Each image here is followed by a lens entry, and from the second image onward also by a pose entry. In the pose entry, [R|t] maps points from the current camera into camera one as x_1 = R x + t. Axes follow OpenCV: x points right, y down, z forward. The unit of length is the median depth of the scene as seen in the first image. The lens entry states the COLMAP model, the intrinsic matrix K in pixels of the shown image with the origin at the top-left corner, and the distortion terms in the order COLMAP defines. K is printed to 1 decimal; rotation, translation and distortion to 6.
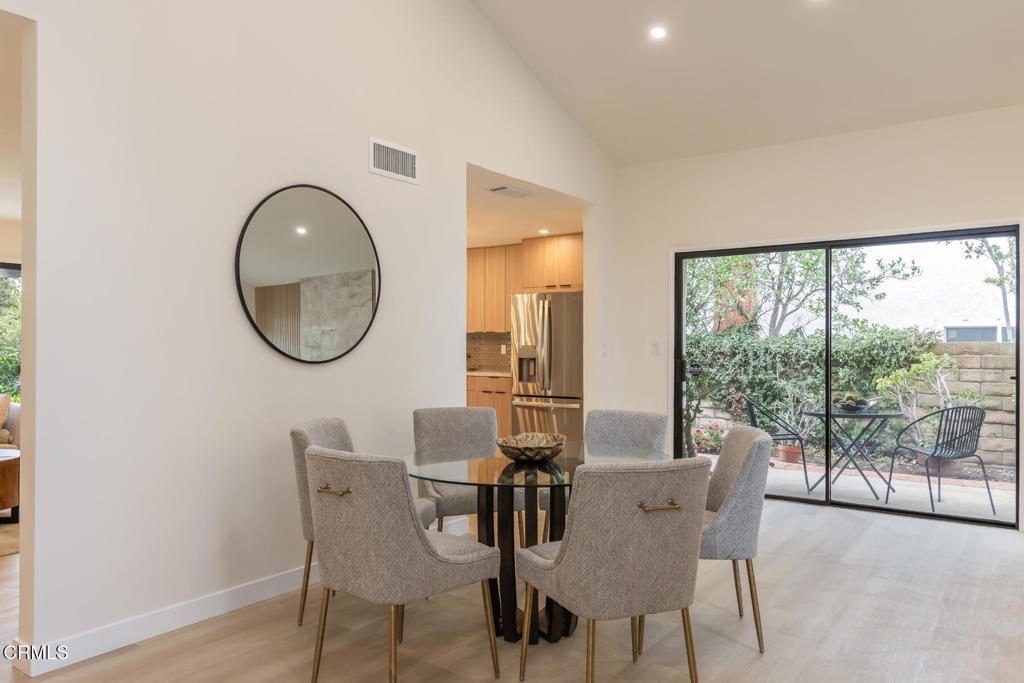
lens RADIAL K [[732.7, 0, 512.0], [0, 732.7, 341.5], [0, 0, 1]] dist [-0.003915, 0.003435]
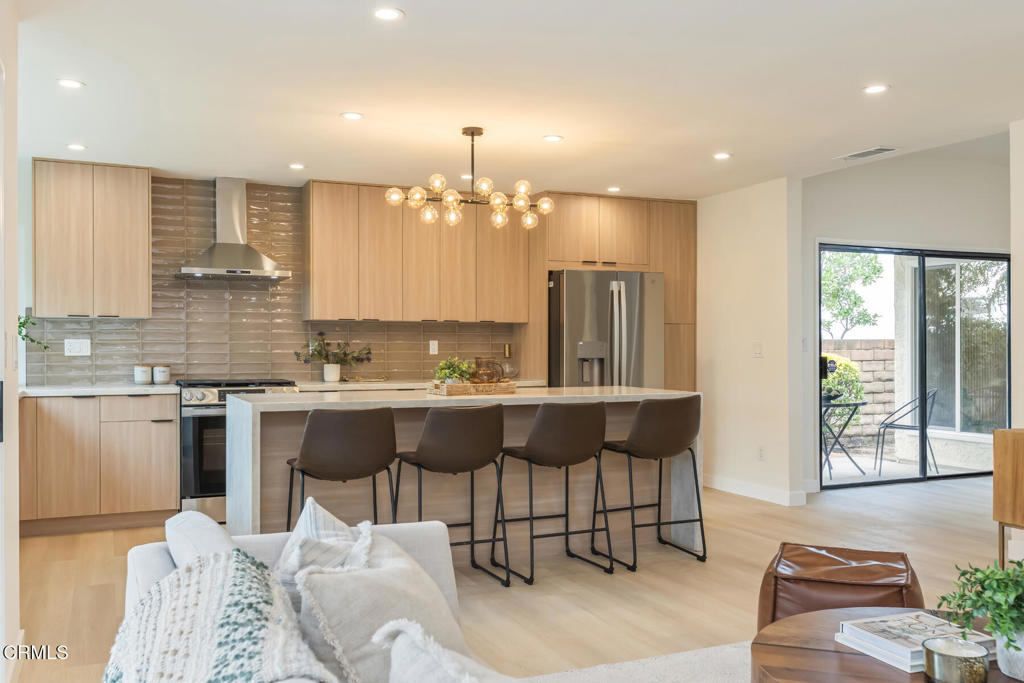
lens RADIAL K [[900.9, 0, 514.6], [0, 900.9, 354.1], [0, 0, 1]] dist [-0.001598, -0.014080]
pose [[0.504298, -0.009311, 0.863480, -0.745882], [-0.003585, 0.999911, 0.012876, 0.007032], [-0.863522, -0.009589, 0.504219, 0.570756]]
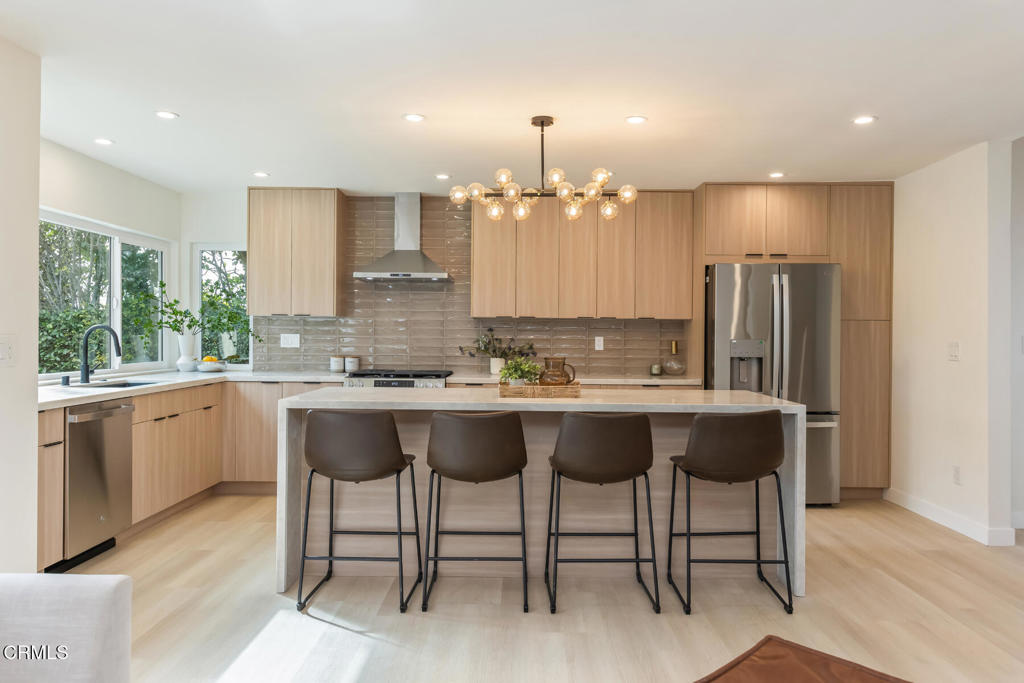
lens RADIAL K [[732.7, 0, 512.0], [0, 732.7, 341.5], [0, 0, 1]] dist [-0.003915, 0.003435]
pose [[0.823715, -0.001183, 0.567002, -0.514149], [-0.009339, 0.999834, 0.015653, -0.000609], [-0.566927, -0.018189, 0.823568, 0.521995]]
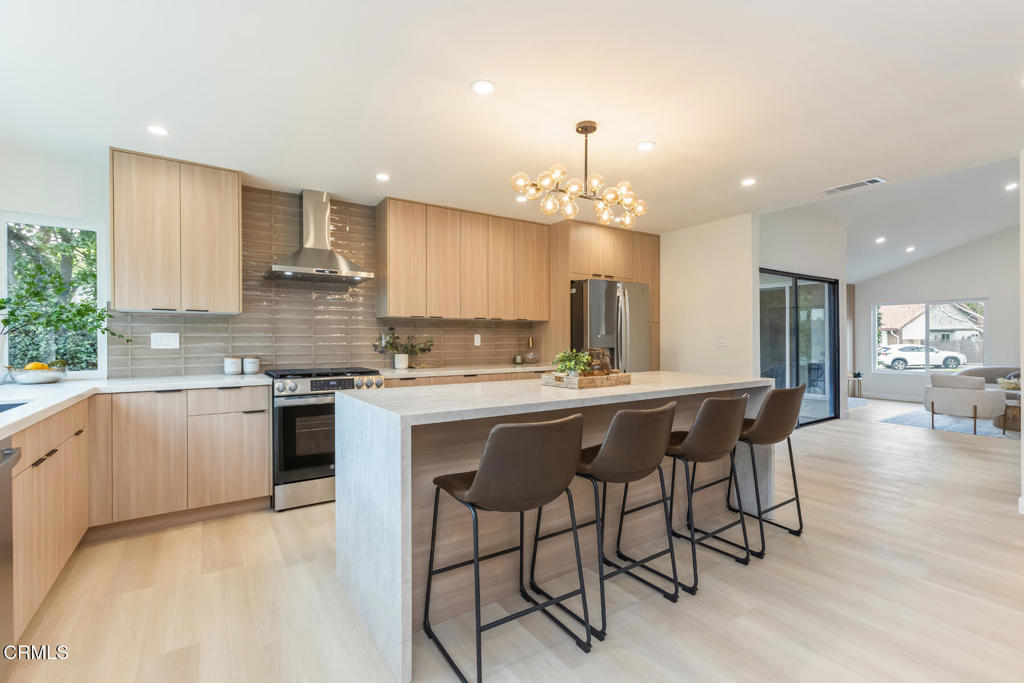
lens RADIAL K [[461.5, 0, 512.0], [0, 461.5, 341.5], [0, 0, 1]] dist [-0.018702, 0.016832]
pose [[0.354910, -0.006270, 0.934879, -0.545903], [-0.001166, 0.999974, 0.007149, 0.009894], [-0.934900, -0.003627, 0.354893, 0.842557]]
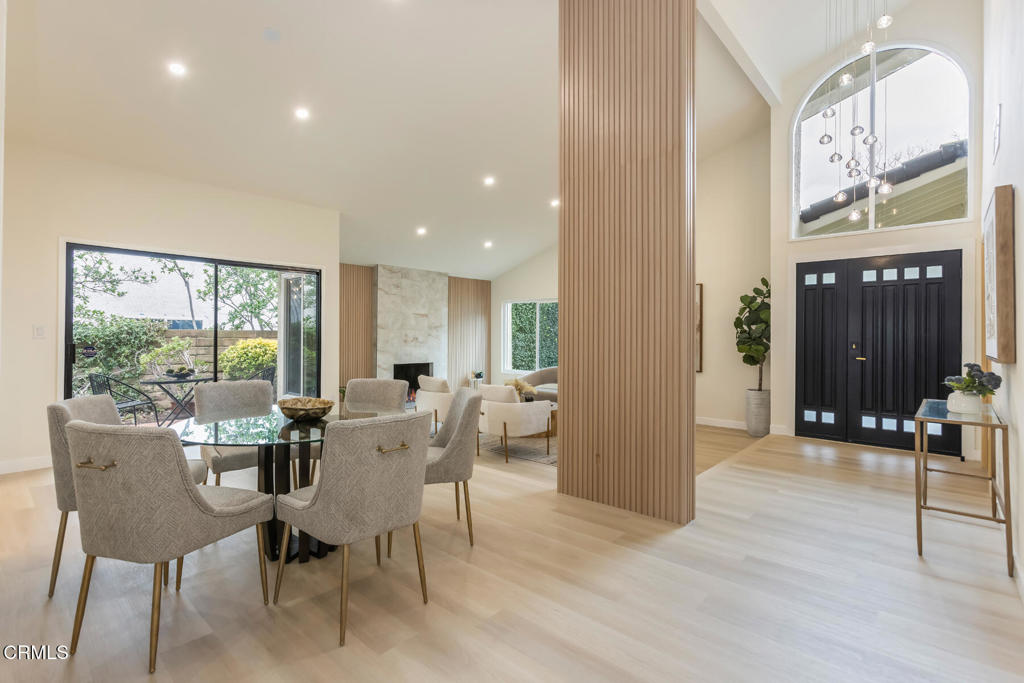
lens RADIAL K [[474.7, 0, 512.0], [0, 474.7, 341.5], [0, 0, 1]] dist [0.002002, 0.000292]
pose [[0.104761, -0.013142, 0.994411, -0.305066], [-0.009979, 0.999848, 0.014266, 0.004808], [-0.994447, -0.011417, 0.104614, 0.221421]]
